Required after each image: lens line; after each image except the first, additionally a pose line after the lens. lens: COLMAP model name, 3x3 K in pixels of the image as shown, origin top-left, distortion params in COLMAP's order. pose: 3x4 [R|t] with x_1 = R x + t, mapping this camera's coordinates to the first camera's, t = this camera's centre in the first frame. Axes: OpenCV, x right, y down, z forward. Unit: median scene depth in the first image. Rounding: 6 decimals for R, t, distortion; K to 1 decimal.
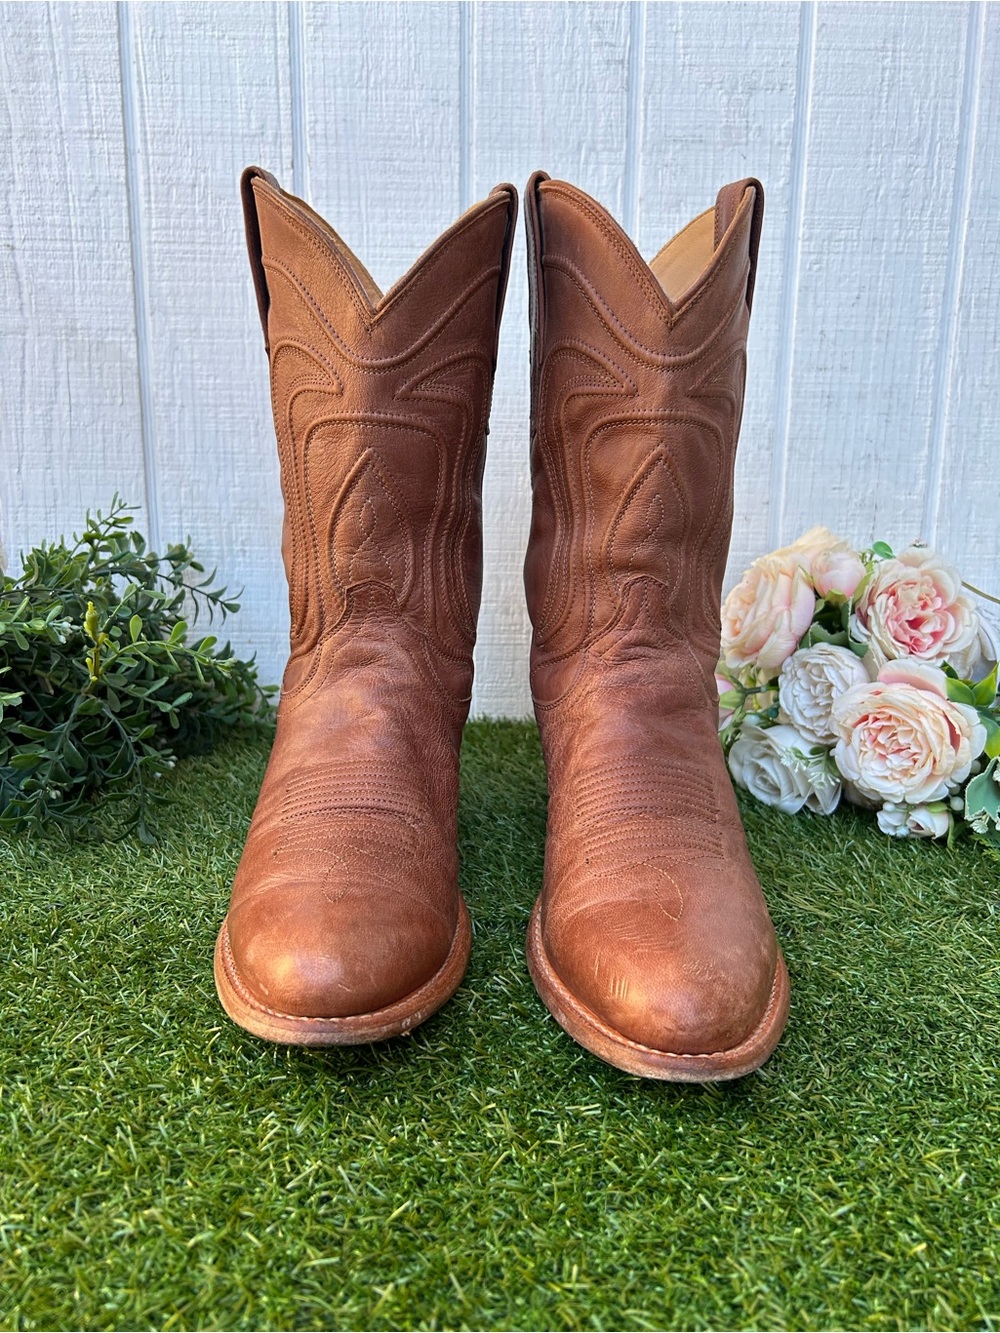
lens RADIAL K [[1048.7, 0, 499.5], [0, 1048.7, 670.8], [0, 0, 1]] dist [0.028686, -0.048466]
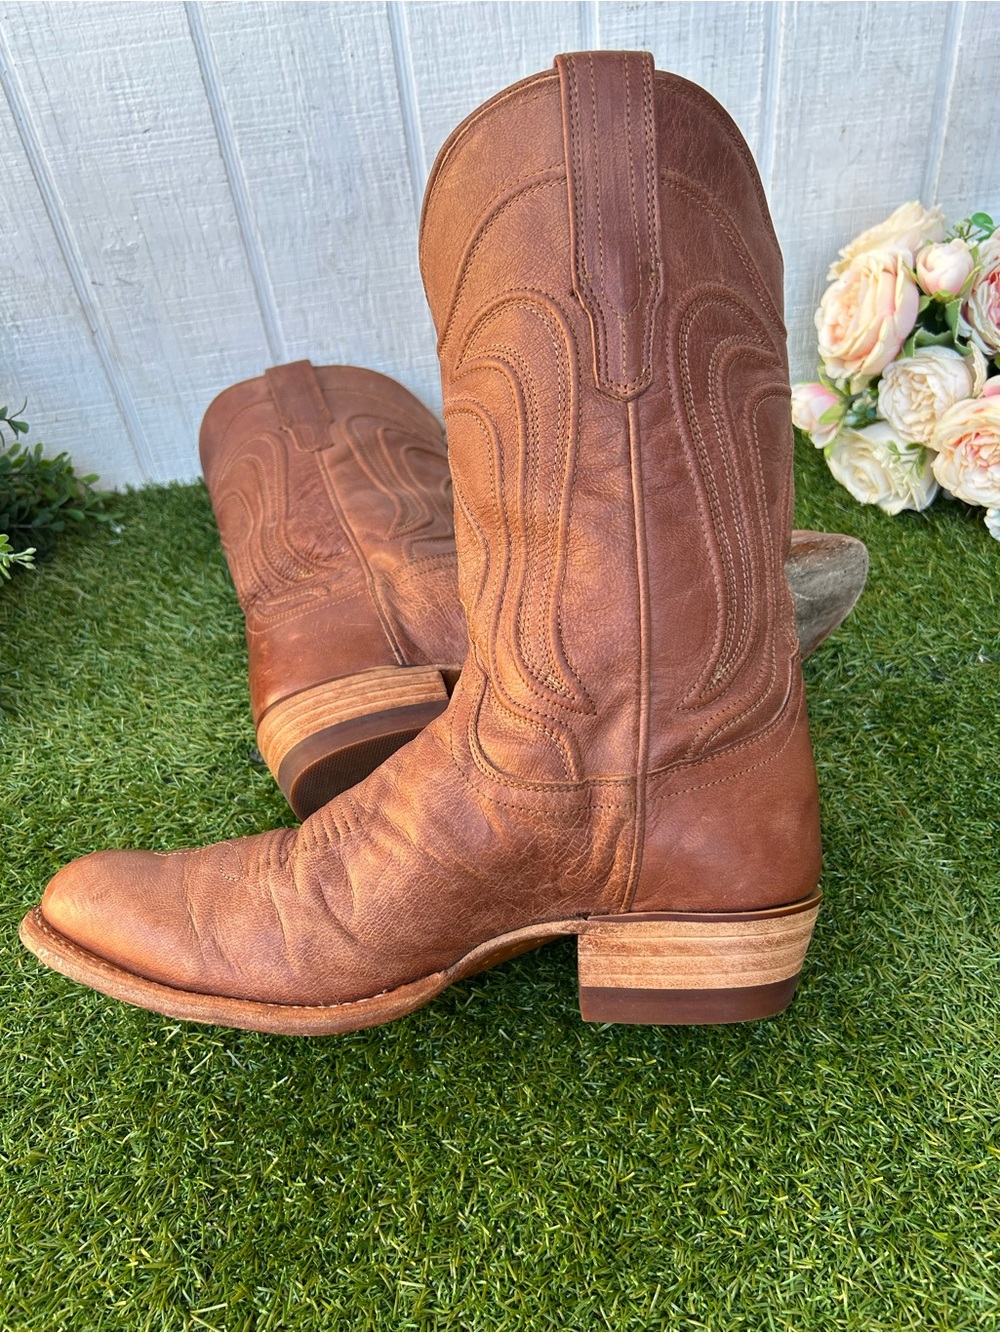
lens RADIAL K [[1048.7, 0, 502.1], [0, 1048.7, 695.2], [0, 0, 1]] dist [0.028686, -0.048466]
pose [[0.988419, -0.150580, 0.018795, 0.149332], [0.122318, 0.863891, 0.488600, -0.331919], [-0.089810, -0.480642, 0.872306, 0.030130]]
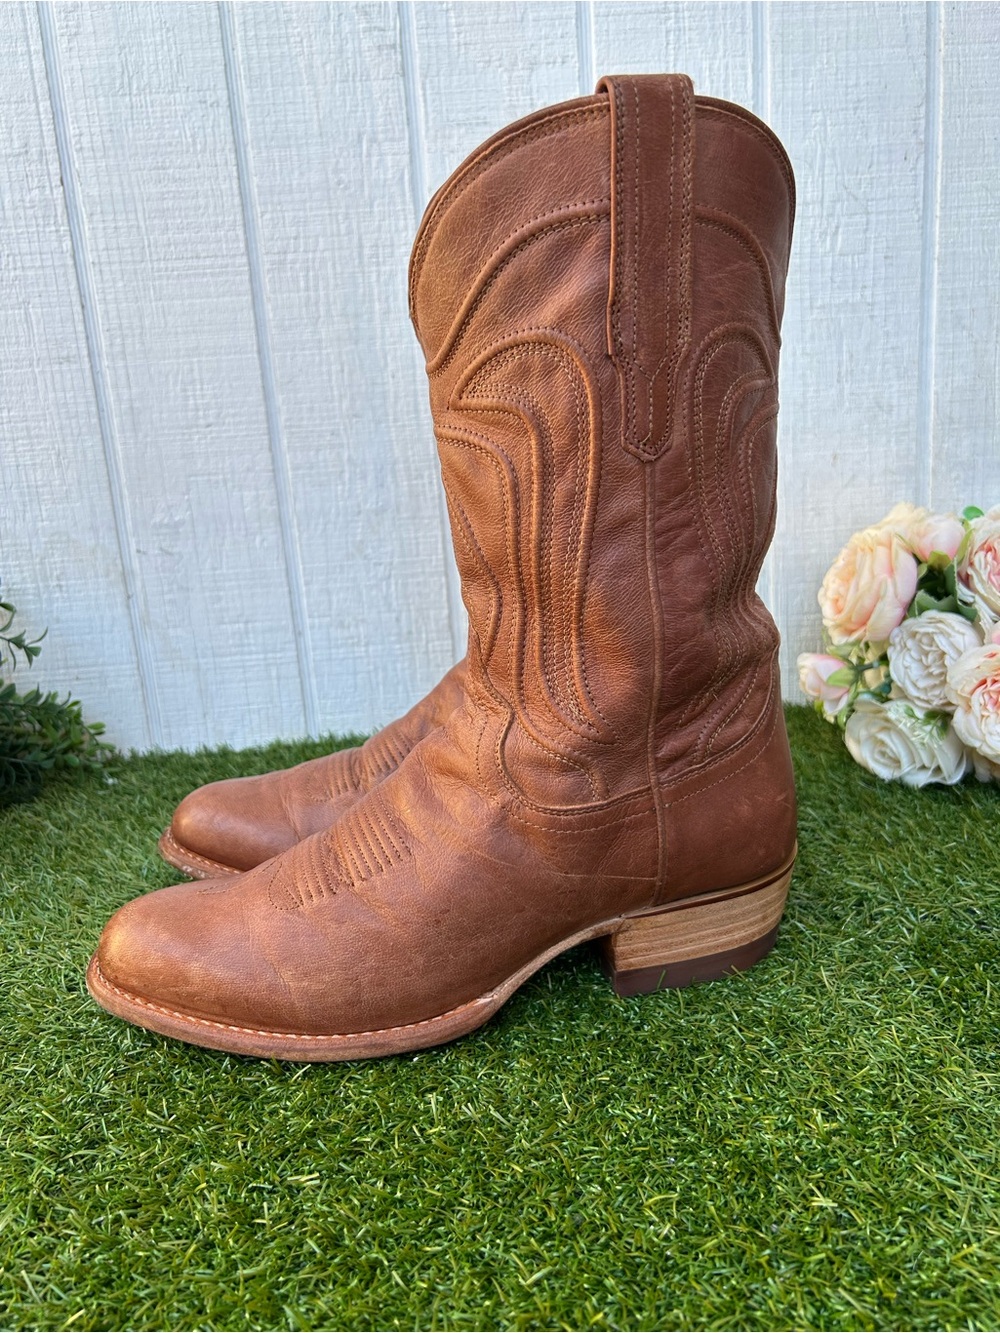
lens RADIAL K [[1048.7, 0, 499.6], [0, 1048.7, 673.8], [0, 0, 1]] dist [0.028686, -0.048466]
pose [[0.996515, -0.083095, 0.007296, 0.208654], [0.082864, 0.996176, 0.027711, -0.039132], [-0.009570, -0.027010, 0.999589, 0.038269]]
